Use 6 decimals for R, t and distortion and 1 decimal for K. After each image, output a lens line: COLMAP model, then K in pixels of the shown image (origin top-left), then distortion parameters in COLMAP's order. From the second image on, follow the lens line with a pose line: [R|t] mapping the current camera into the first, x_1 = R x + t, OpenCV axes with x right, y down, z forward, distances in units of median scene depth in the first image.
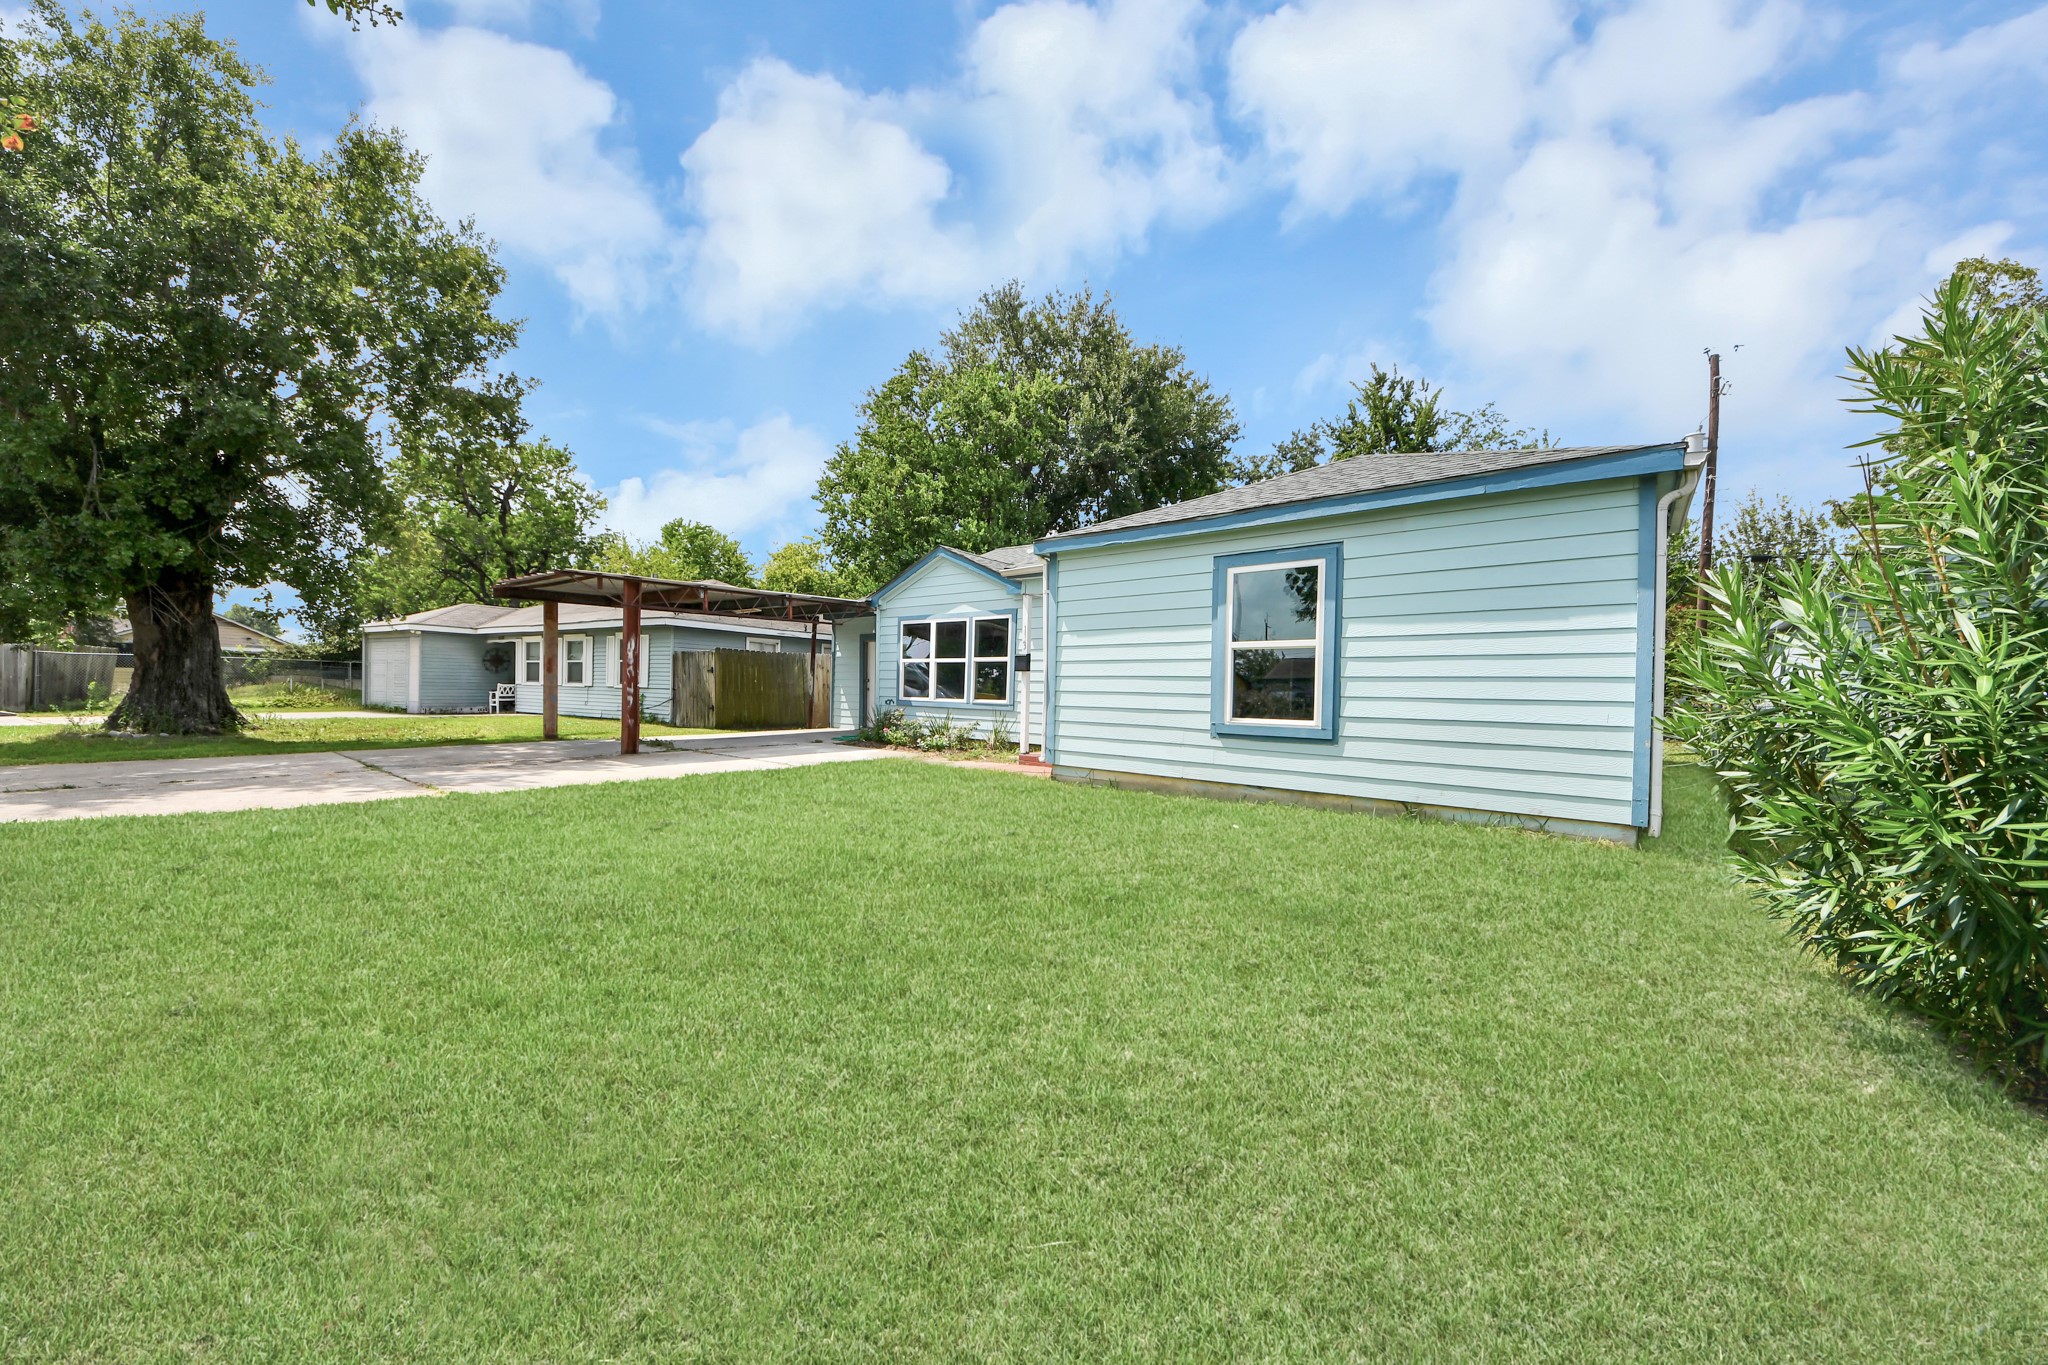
lens RADIAL K [[737.2, 0, 1028.3], [0, 737.2, 683.7], [0, 0, 1]] dist [0.000445, 0.000014]
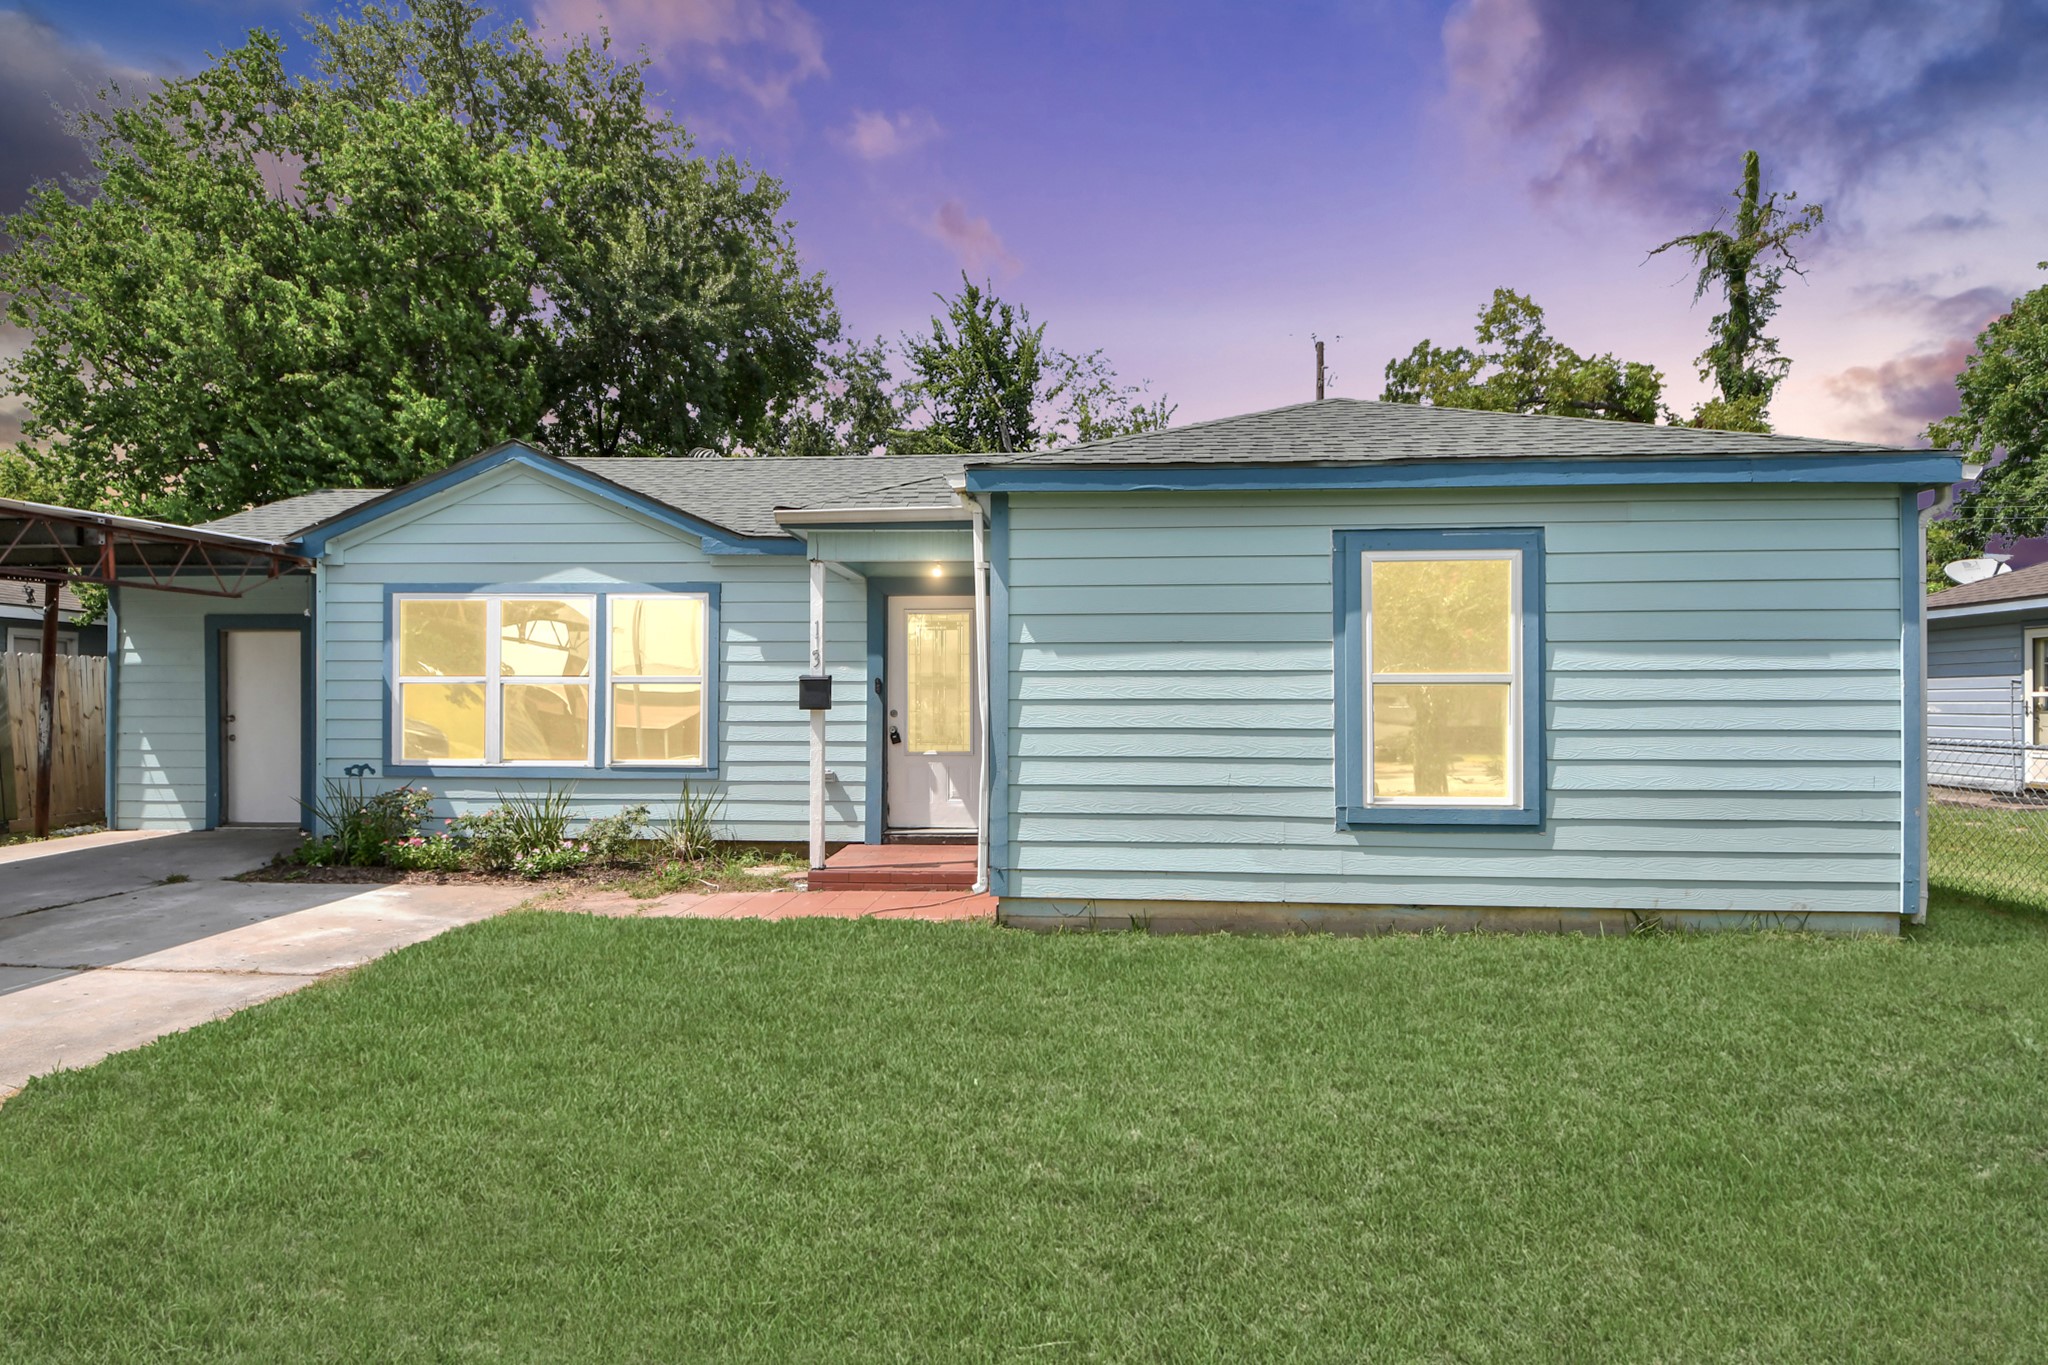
lens RADIAL K [[1034.4, 0, 1024.0], [0, 1034.4, 682.5], [0, 0, 1]] dist [0.000986, -0.000065]
pose [[0.805578, -0.004781, 0.592470, -1.840792], [0.007489, 0.999970, -0.002114, -0.193665], [-0.592442, 0.006139, 0.805589, 1.902502]]
